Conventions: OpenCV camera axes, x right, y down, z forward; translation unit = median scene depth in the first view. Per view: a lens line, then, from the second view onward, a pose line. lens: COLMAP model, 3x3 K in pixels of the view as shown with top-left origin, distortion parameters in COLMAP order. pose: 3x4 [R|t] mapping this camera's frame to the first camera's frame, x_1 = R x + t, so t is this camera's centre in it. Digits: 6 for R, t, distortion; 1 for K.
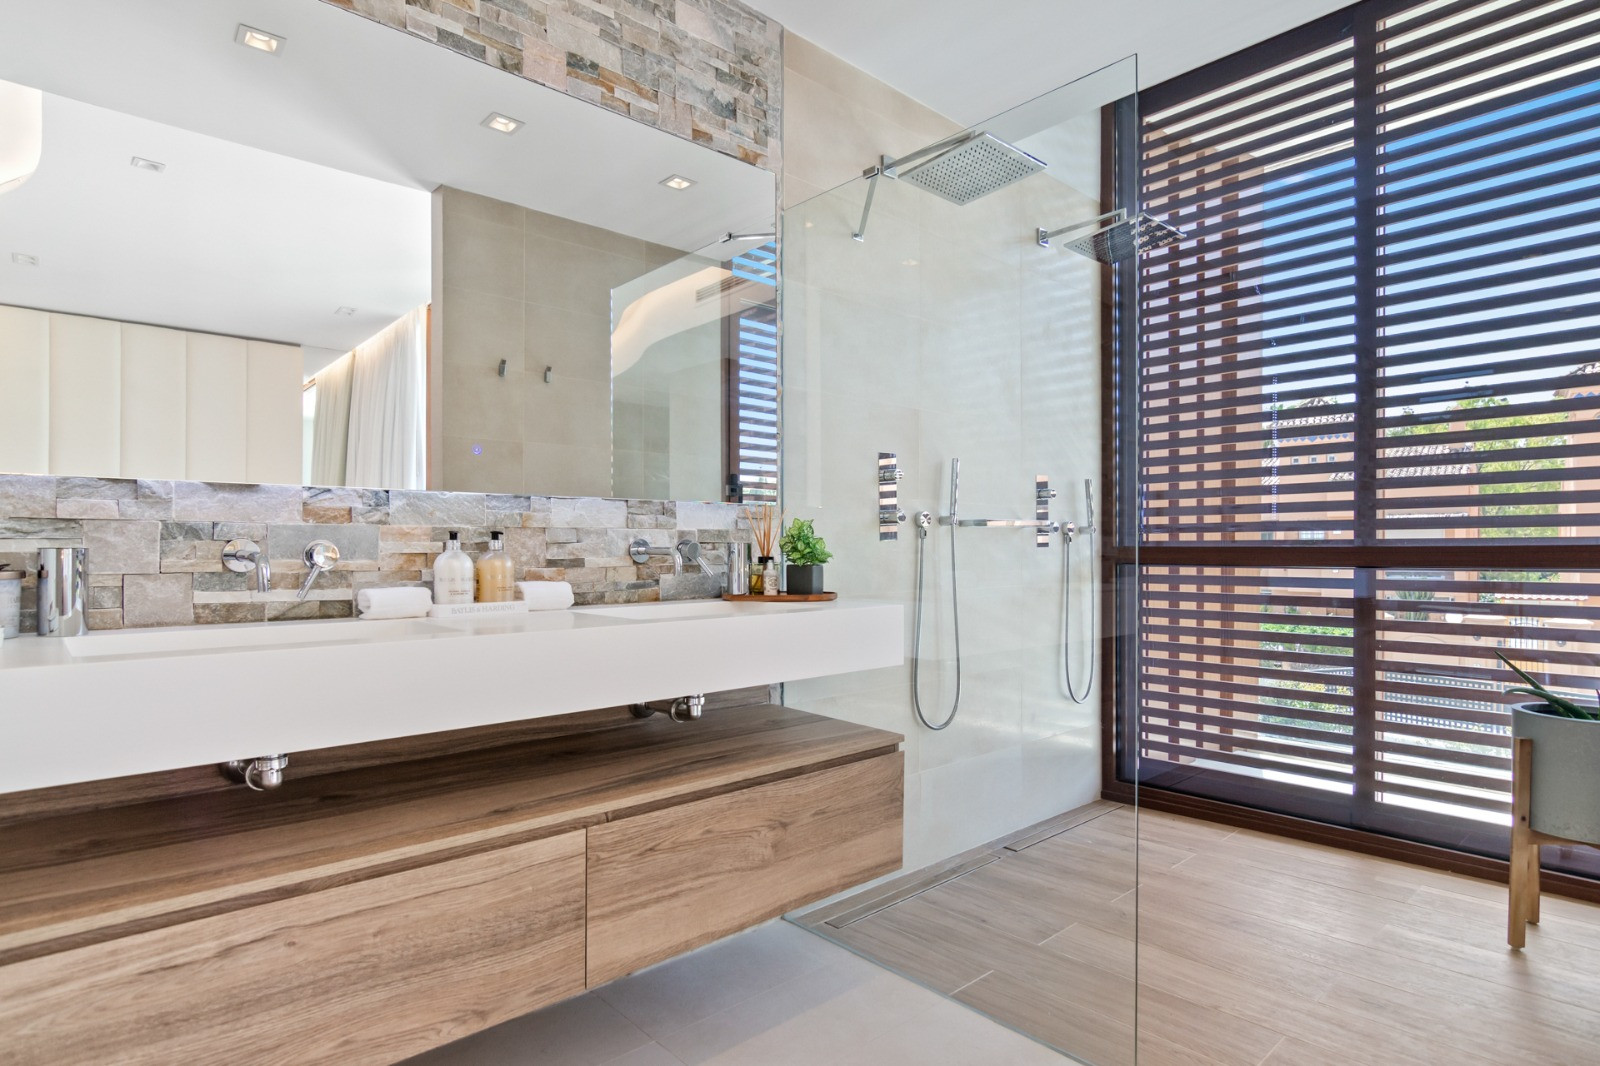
lens RADIAL K [[848.6, 0, 826.3], [0, 848.6, 554.6], [0, 0, 1]] dist [0.002804, 0.001087]
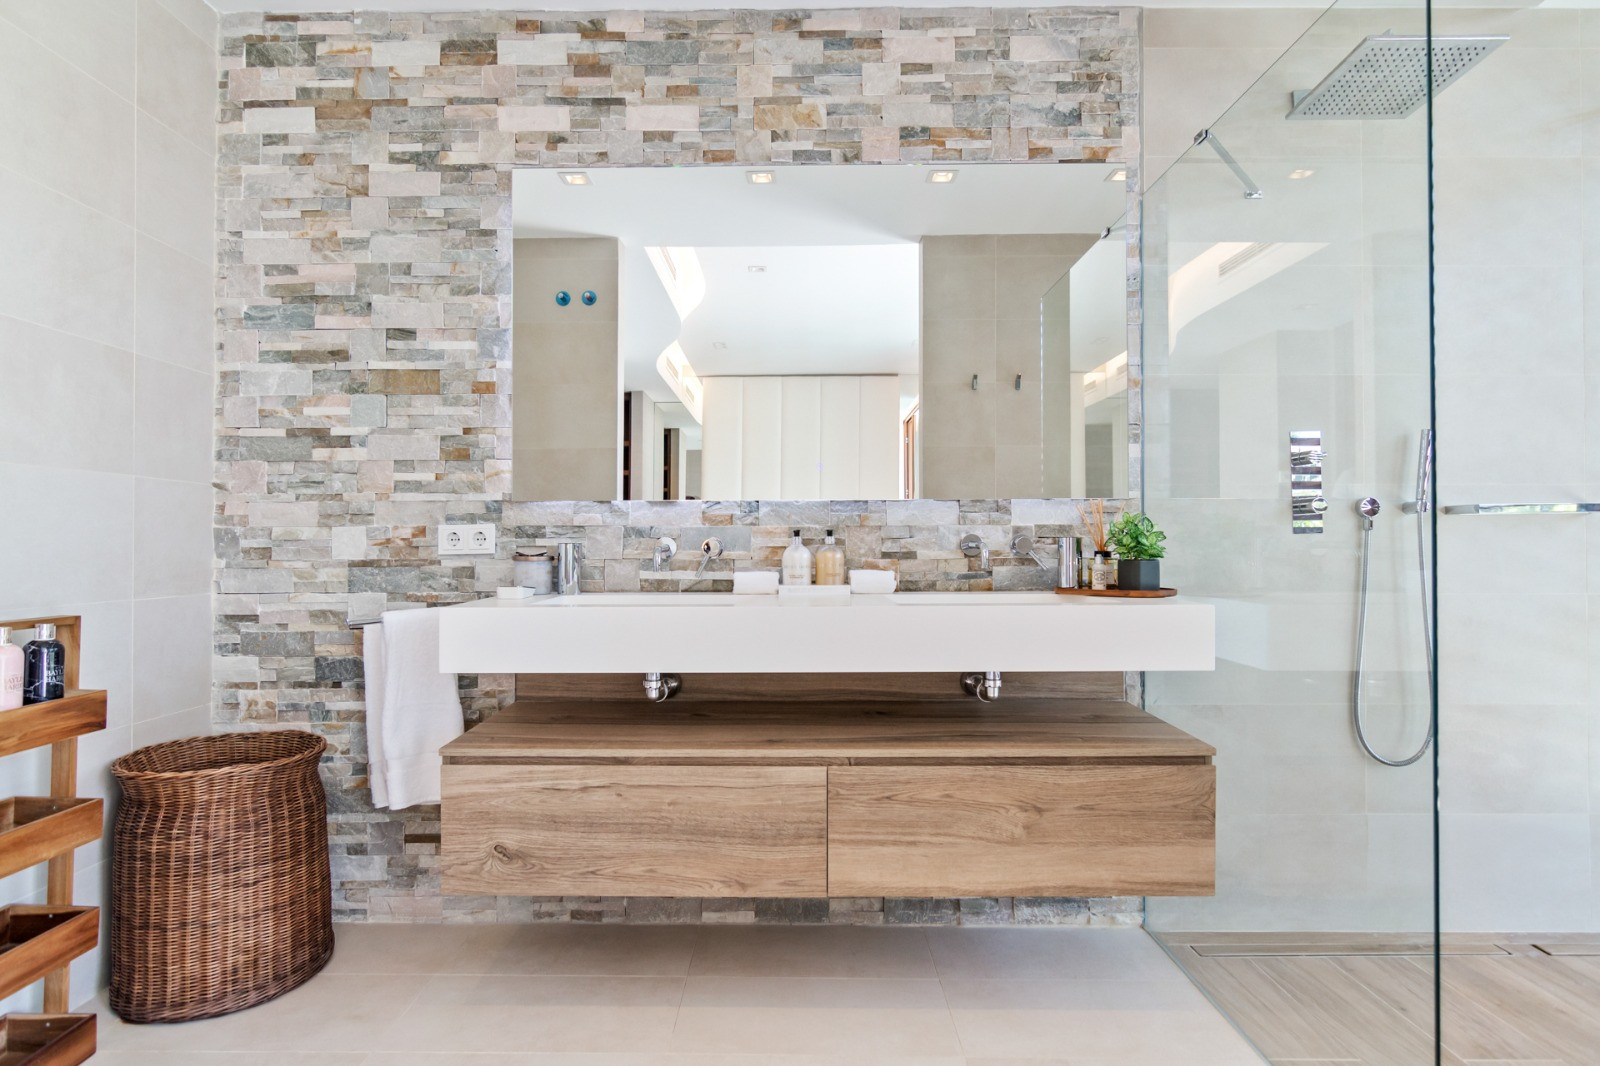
lens RADIAL K [[848.6, 0, 808.0], [0, 848.6, 534.1], [0, 0, 1]] dist [0.002804, 0.001087]
pose [[0.746733, -0.007016, -0.665086, 0.407849], [-0.003531, 0.999888, -0.014513, -0.001957], [0.665114, 0.013186, 0.746625, 0.031264]]
